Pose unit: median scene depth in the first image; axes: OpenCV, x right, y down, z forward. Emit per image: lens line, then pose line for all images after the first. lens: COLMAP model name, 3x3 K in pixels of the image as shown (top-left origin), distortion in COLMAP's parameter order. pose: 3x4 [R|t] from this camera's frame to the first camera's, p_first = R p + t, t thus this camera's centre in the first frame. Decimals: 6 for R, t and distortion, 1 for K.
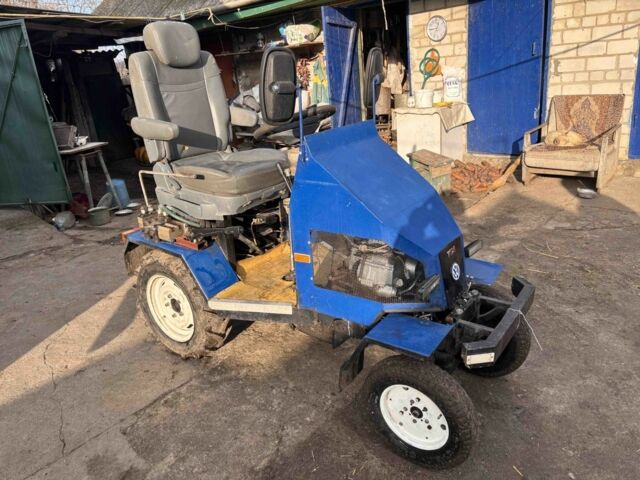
lens RADIAL K [[480.5, 0, 320.0], [0, 480.5, 240.0], [0, 0, 1]] dist [0.002527, -0.001345]
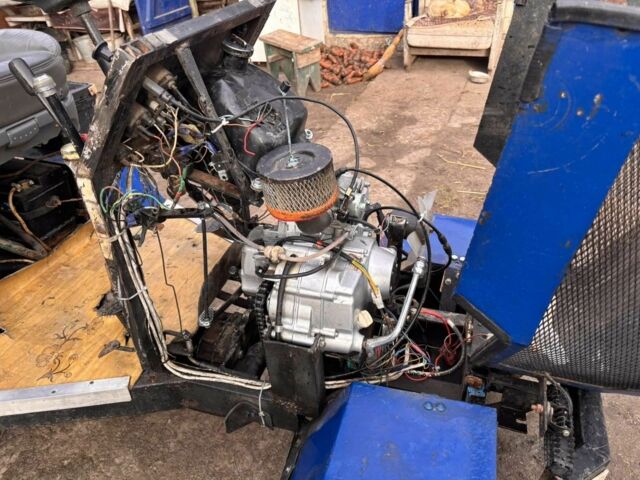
lens RADIAL K [[480.5, 0, 320.0], [0, 480.5, 240.0], [0, 0, 1]] dist [0.002527, -0.001345]
pose [[0.942667, -0.163824, 0.290759, 0.001828], [0.098349, 0.968903, 0.227058, -0.038858], [-0.318914, -0.185444, 0.929464, 0.253555]]
